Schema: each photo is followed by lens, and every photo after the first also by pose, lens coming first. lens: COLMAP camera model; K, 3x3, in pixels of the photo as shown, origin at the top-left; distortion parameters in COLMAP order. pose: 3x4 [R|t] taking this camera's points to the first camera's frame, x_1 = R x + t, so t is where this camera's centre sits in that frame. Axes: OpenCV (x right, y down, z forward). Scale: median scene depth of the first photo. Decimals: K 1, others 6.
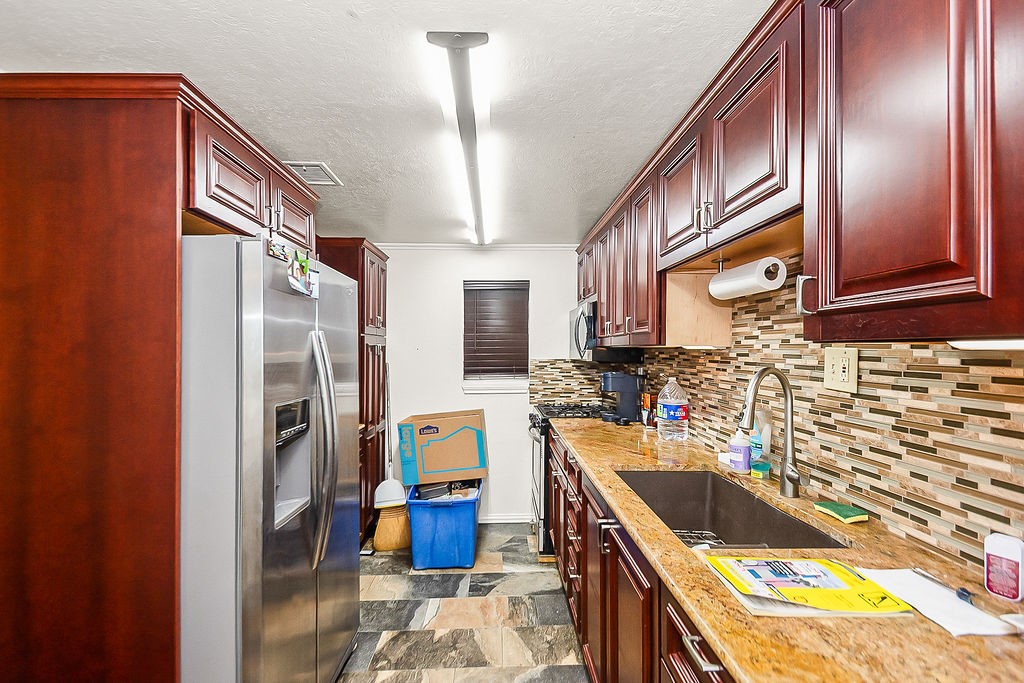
lens RADIAL K [[466.6, 0, 511.5], [0, 466.6, 348.3], [0, 0, 1]] dist [0.034539, -0.023380]
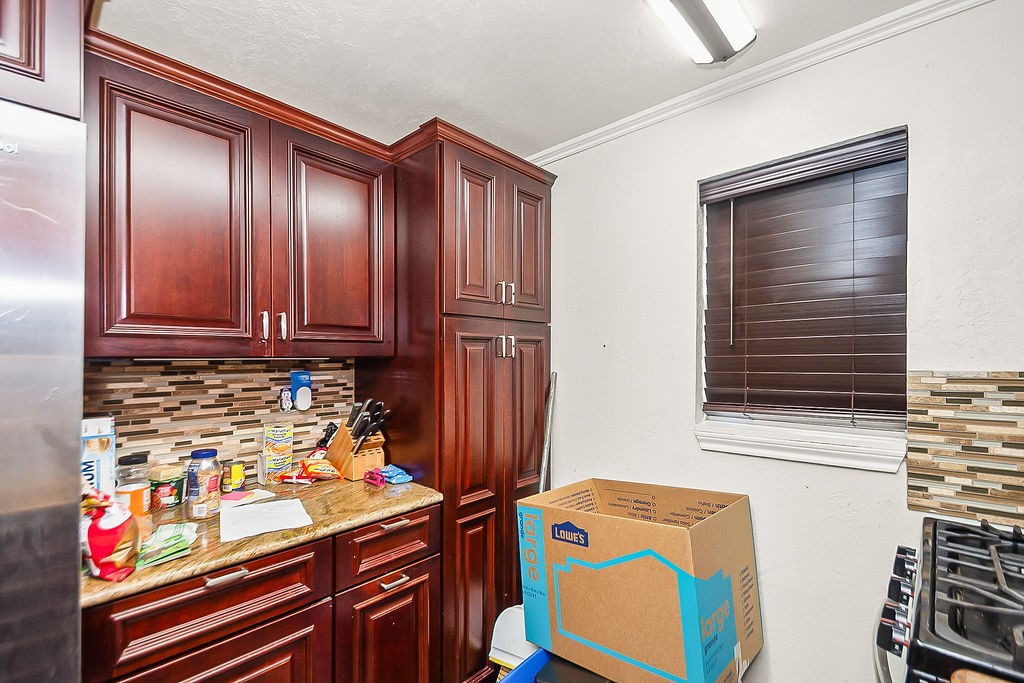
lens RADIAL K [[460.9, 0, 514.2], [0, 460.9, 360.0], [0, 0, 1]] dist [0.031610, -0.021711]
pose [[0.715234, 0.001440, -0.698884, 0.114308], [0.001748, 0.999991, 0.003850, 0.024069], [0.698883, -0.003975, 0.715225, 0.956692]]
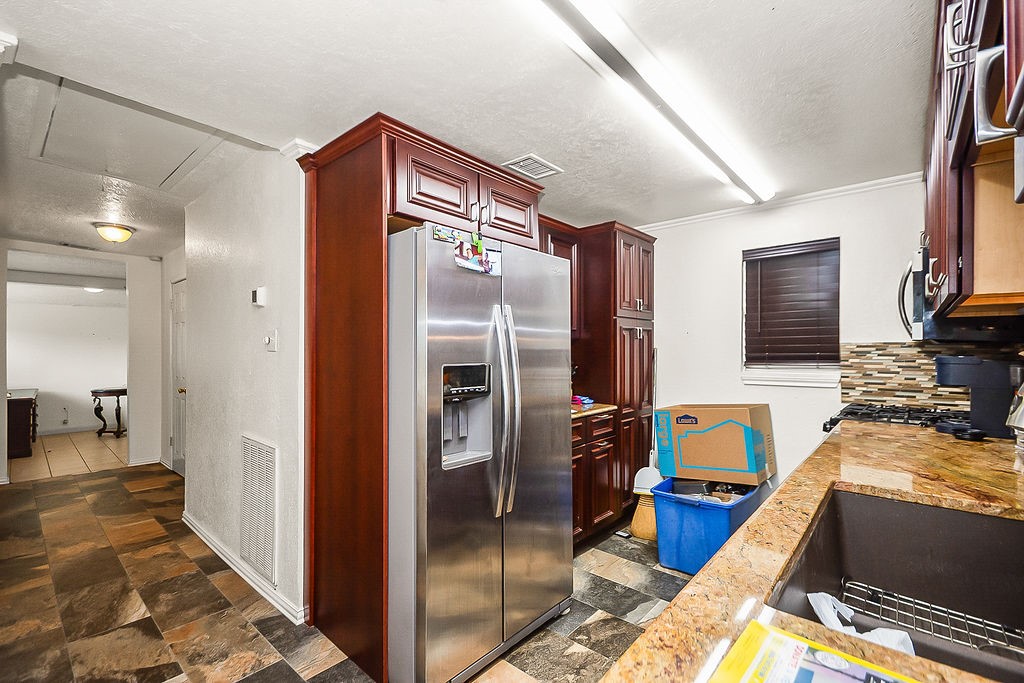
lens RADIAL K [[457.0, 0, 511.8], [0, 457.0, 347.9], [0, 0, 1]] dist [0.032404, -0.021095]
pose [[0.727046, -0.002232, -0.686585, 0.269301], [0.002669, 0.999996, -0.000425, 0.050836], [0.686584, -0.001524, 0.727049, 0.174377]]
